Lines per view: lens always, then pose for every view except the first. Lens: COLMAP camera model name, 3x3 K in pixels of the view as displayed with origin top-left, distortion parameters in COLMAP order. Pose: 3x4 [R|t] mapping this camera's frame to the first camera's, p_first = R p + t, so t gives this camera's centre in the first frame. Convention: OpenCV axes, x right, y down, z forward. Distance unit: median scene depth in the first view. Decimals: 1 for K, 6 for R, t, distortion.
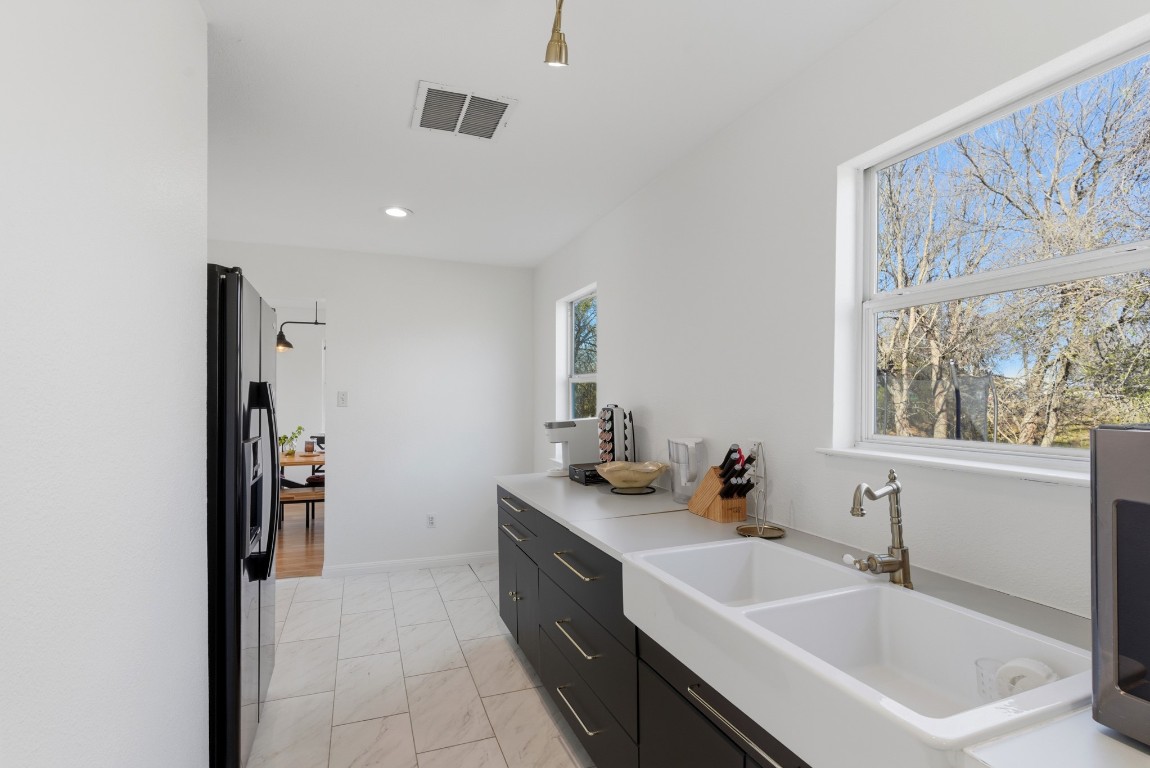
lens RADIAL K [[548.3, 0, 575.6], [0, 548.3, 391.5], [0, 0, 1]] dist [0.001240, 0.000127]
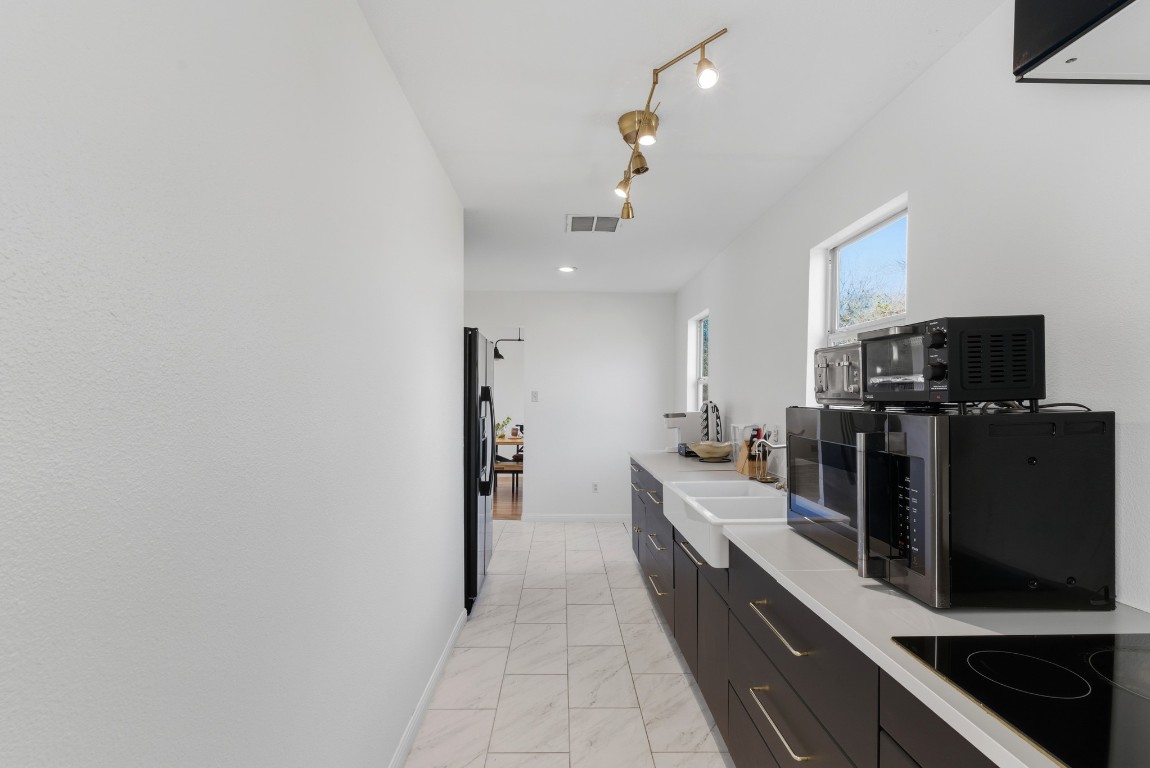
lens RADIAL K [[564.6, 0, 580.5], [0, 564.6, 378.7], [0, 0, 1]] dist [0.000046, 0.000709]
pose [[0.941485, -0.007718, -0.336967, 0.249451], [0.000964, 0.999795, -0.020205, -0.003676], [0.337054, 0.018698, 0.941300, -0.468017]]
